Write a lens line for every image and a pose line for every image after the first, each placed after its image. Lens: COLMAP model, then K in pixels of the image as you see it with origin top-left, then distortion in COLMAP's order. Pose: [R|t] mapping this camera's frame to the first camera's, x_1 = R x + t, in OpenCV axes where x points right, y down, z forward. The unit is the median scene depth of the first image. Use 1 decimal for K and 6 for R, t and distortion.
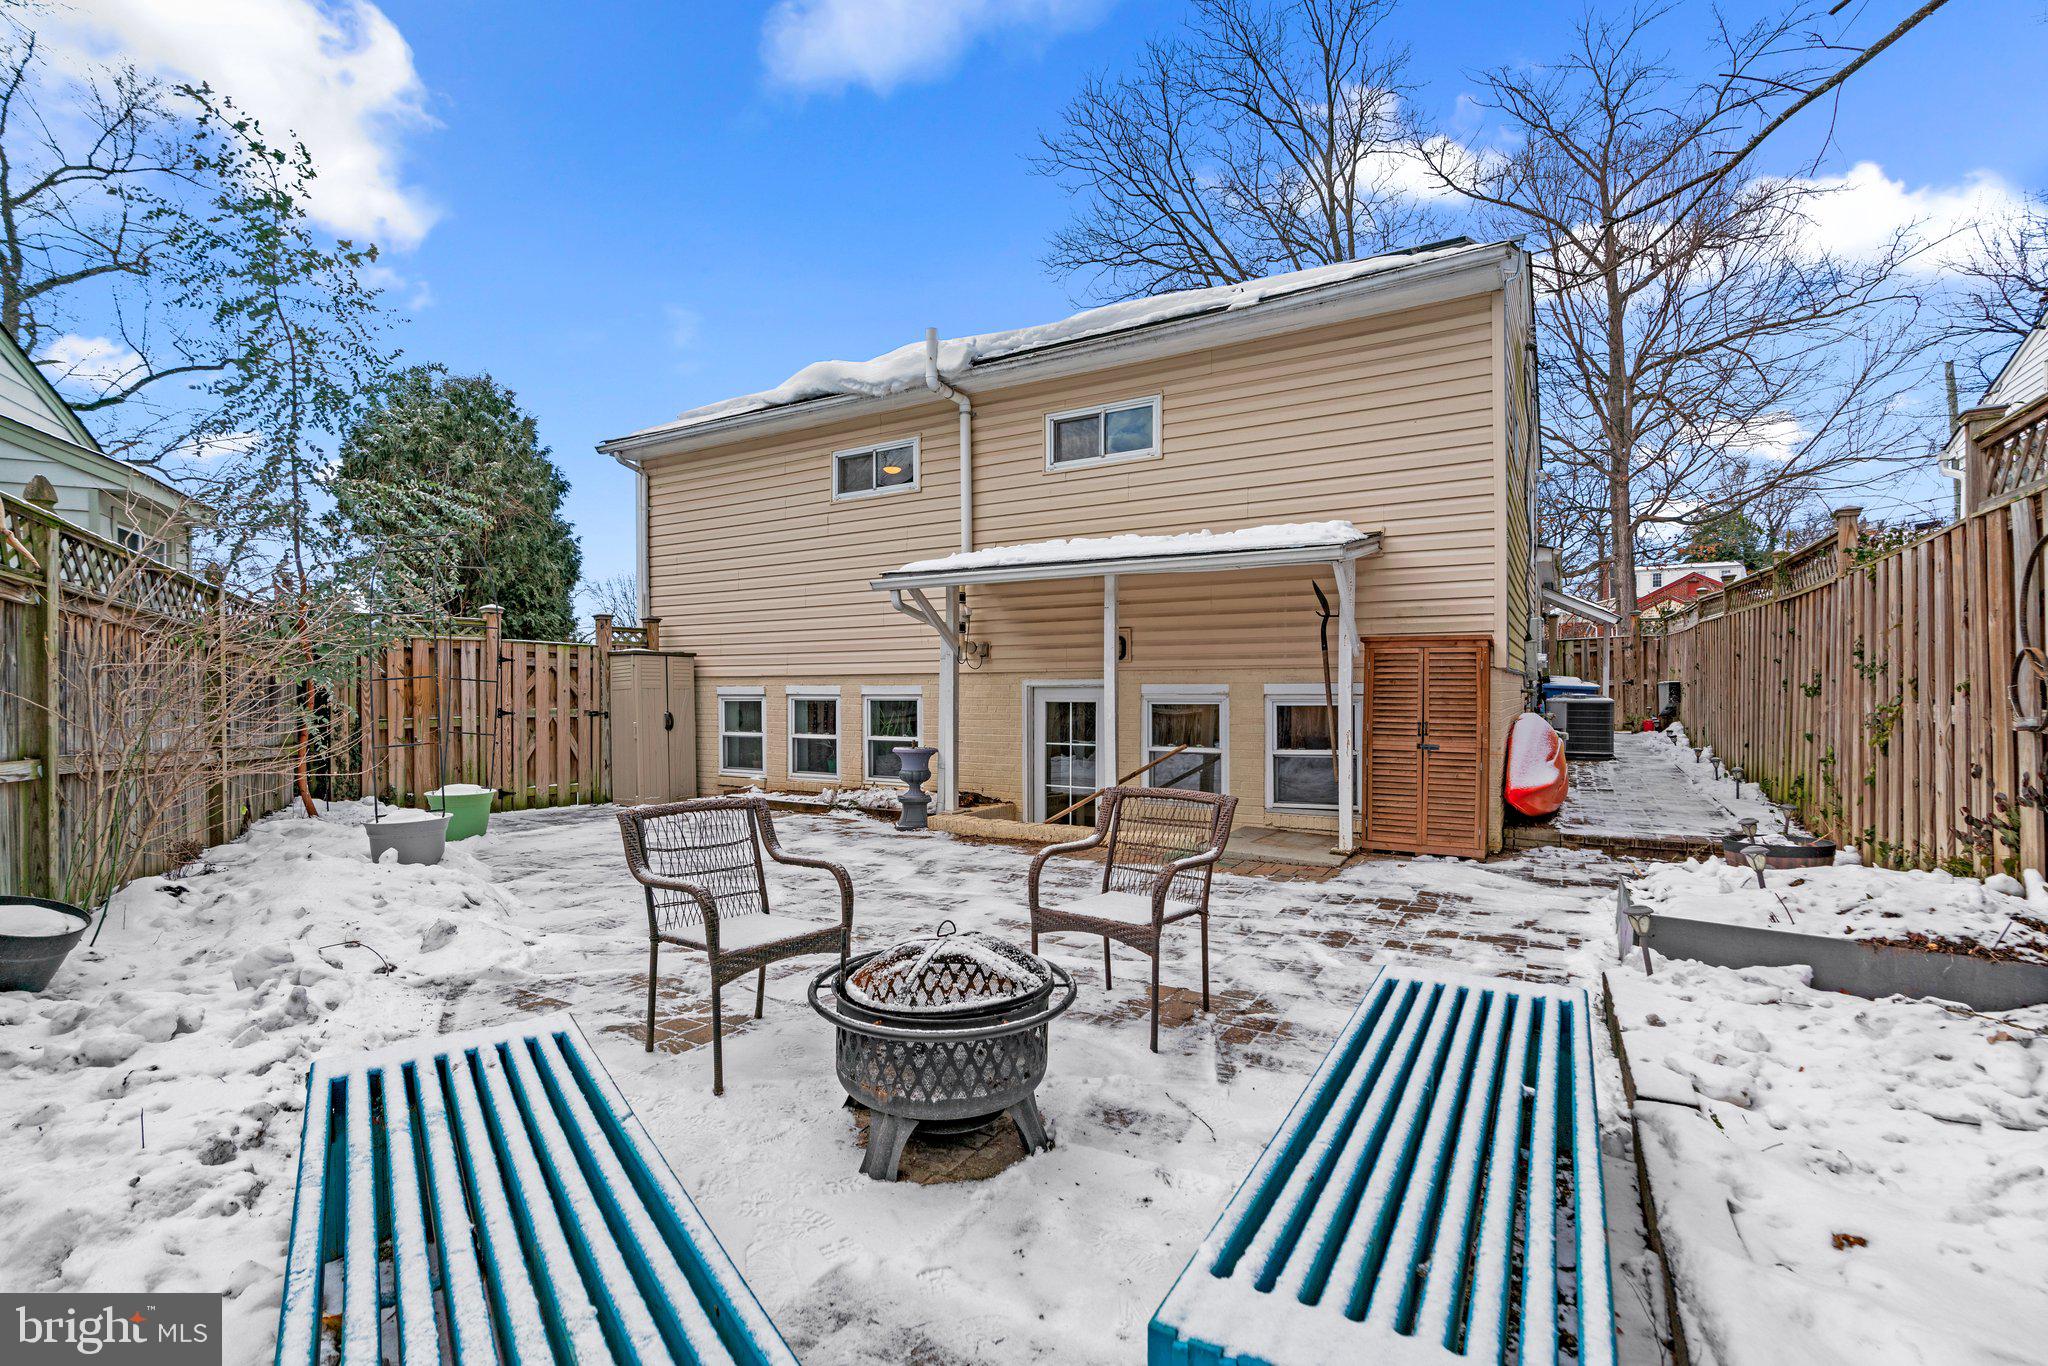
lens RADIAL K [[935.5, 0, 1020.0], [0, 935.5, 694.4], [0, 0, 1]] dist [-0.005092, 0.001539]
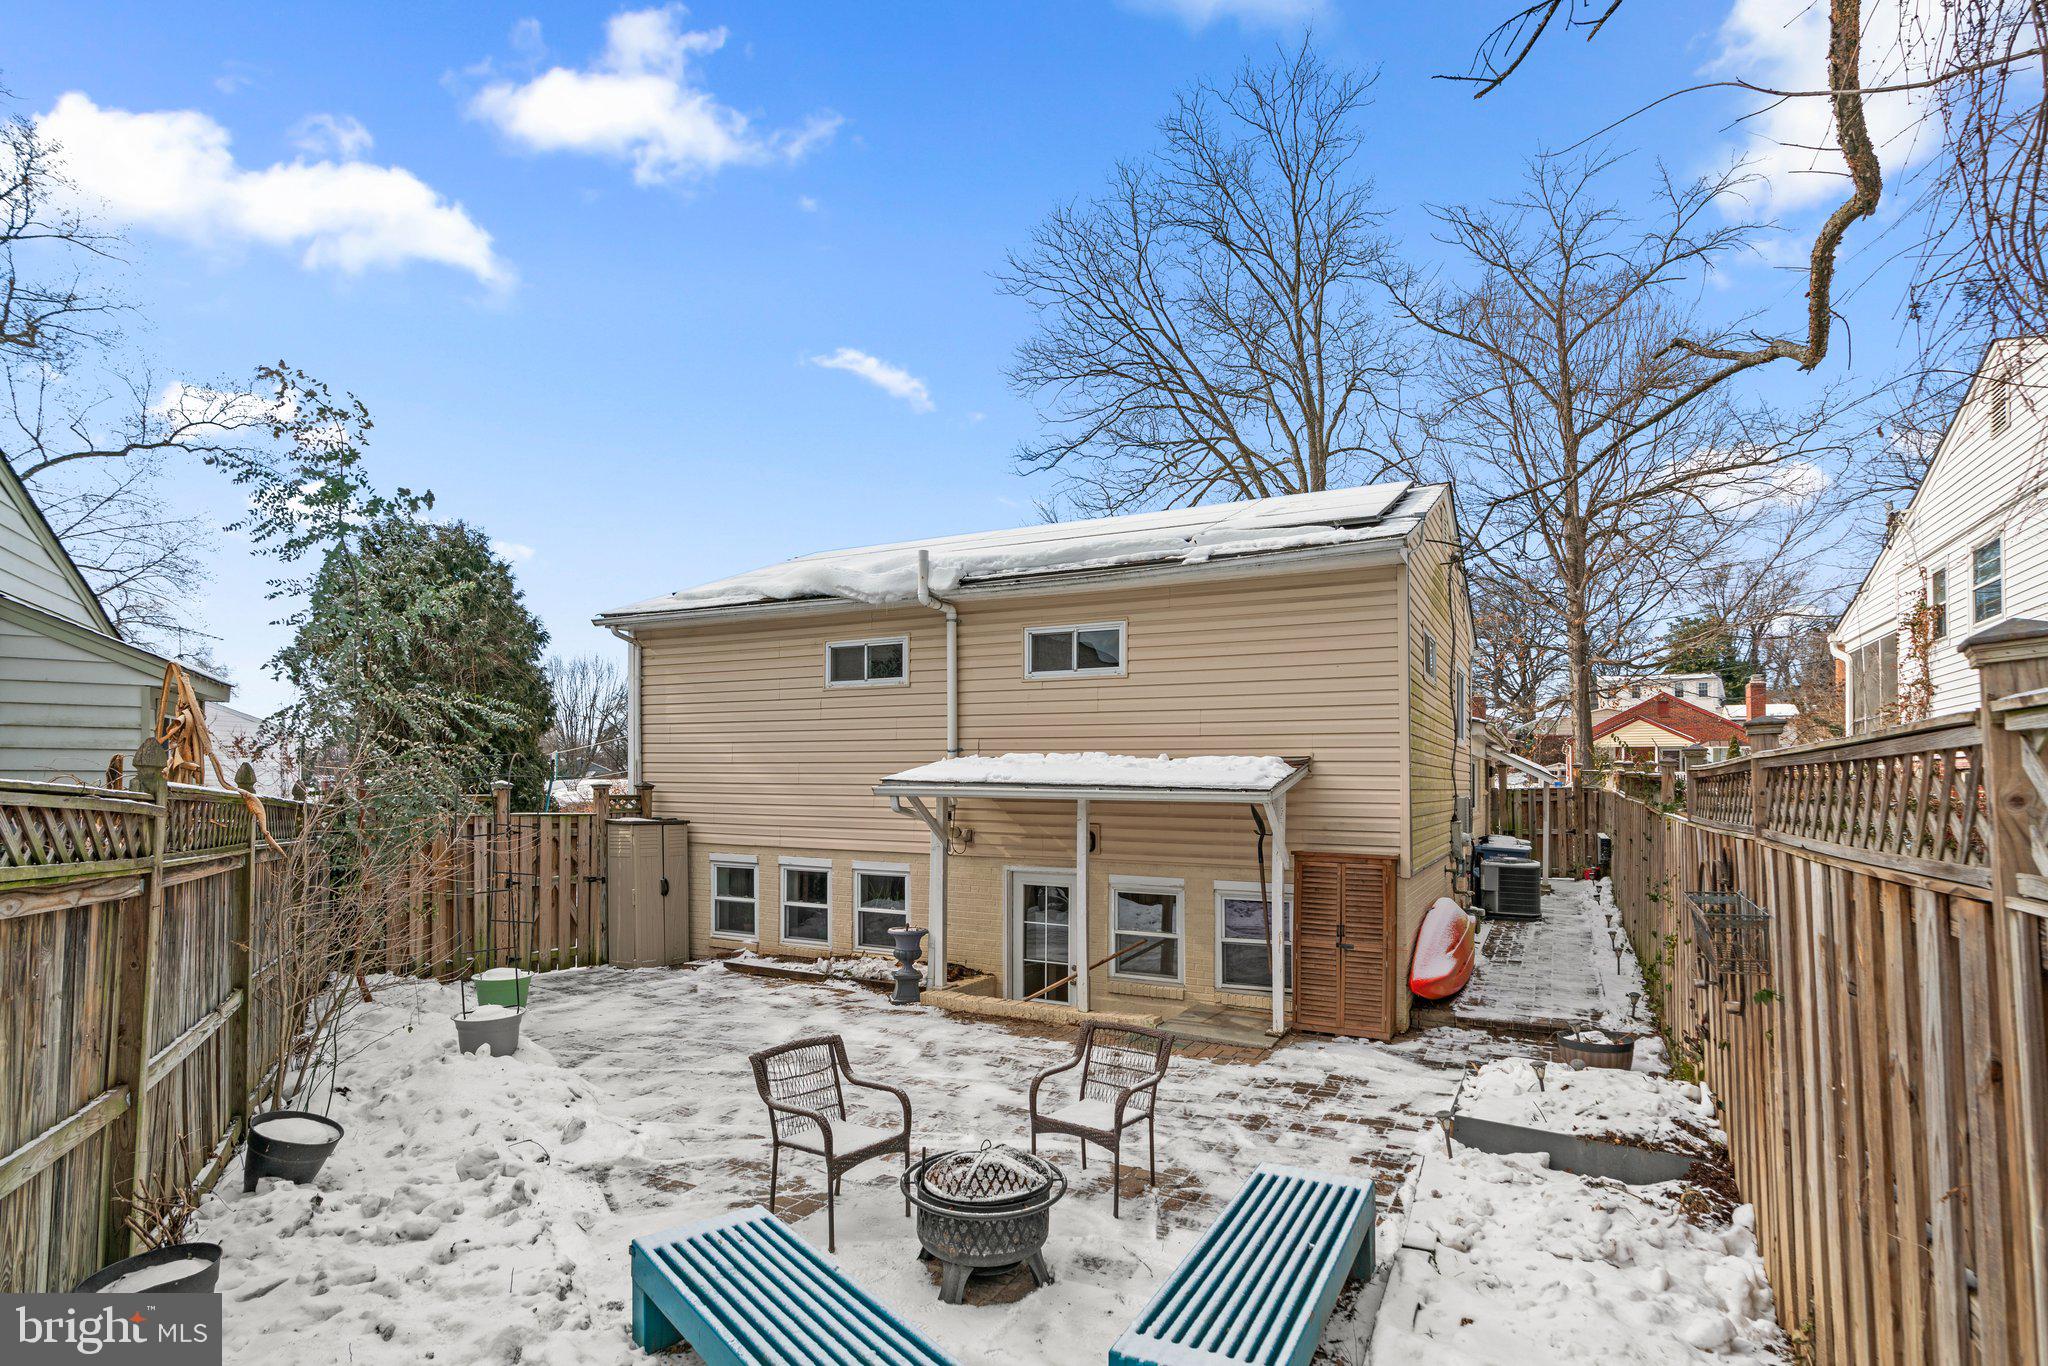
lens RADIAL K [[1028.5, 0, 1022.9], [0, 1028.5, 750.5], [0, 0, 1]] dist [-0.008029, 0.000201]
pose [[0.999030, 0.004689, 0.043791, -0.028315], [-0.003073, 0.999314, -0.036909, -0.106464], [-0.043934, 0.036738, 0.998359, -0.231579]]
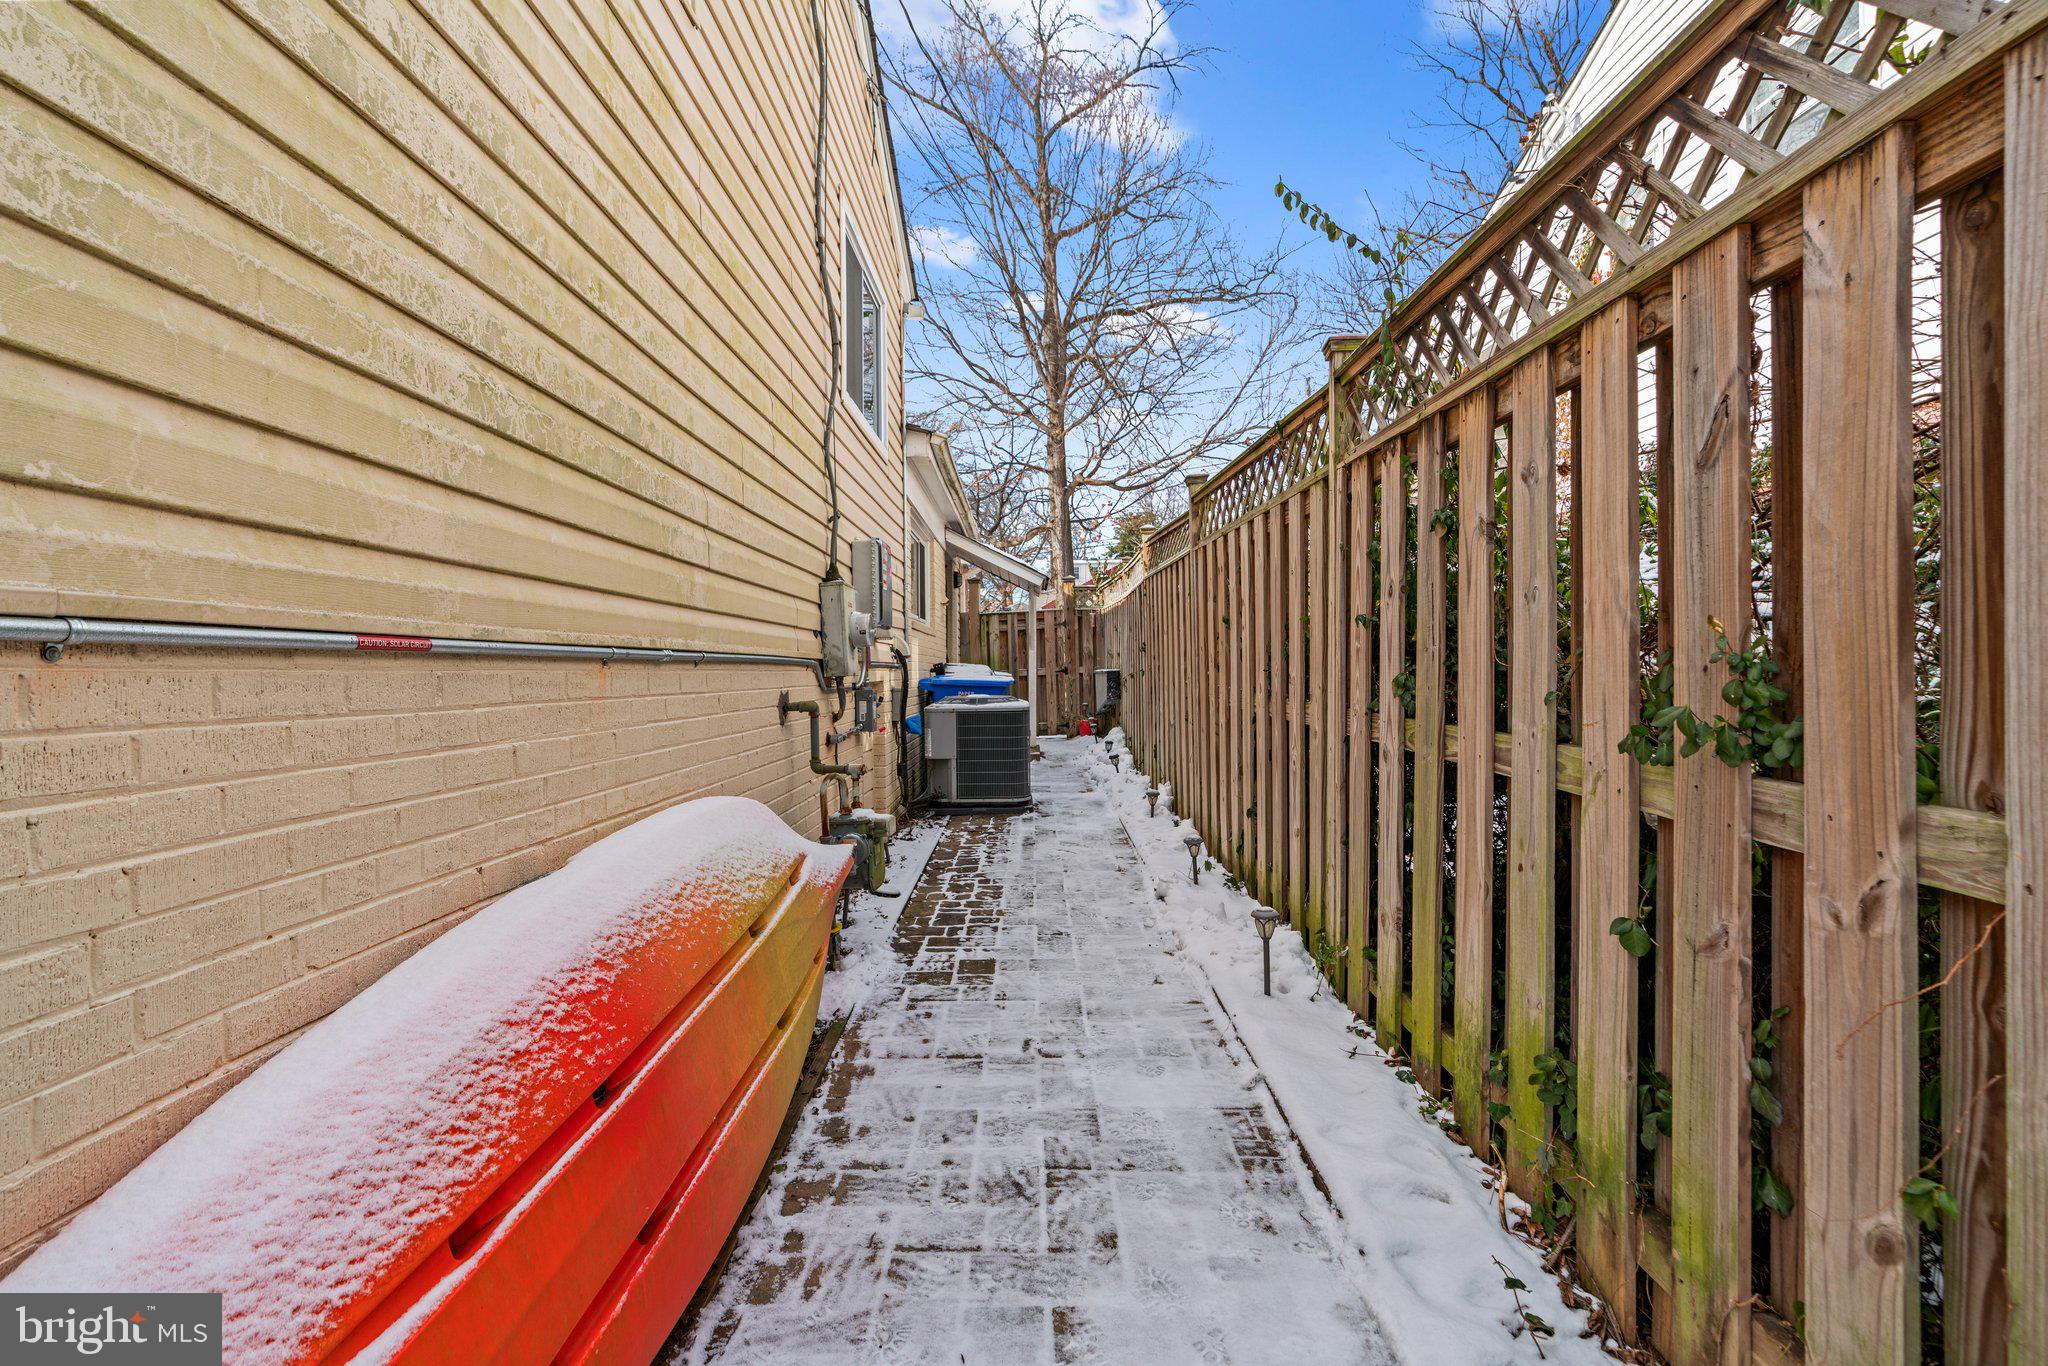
lens RADIAL K [[935.5, 0, 1037.4], [0, 935.5, 686.6], [0, 0, 1]] dist [-0.005092, 0.001539]
pose [[0.860436, -0.021300, 0.509113, 0.451627], [0.018330, 0.999773, 0.010850, -0.015228], [-0.509229, -0.000004, 0.860631, 0.651924]]
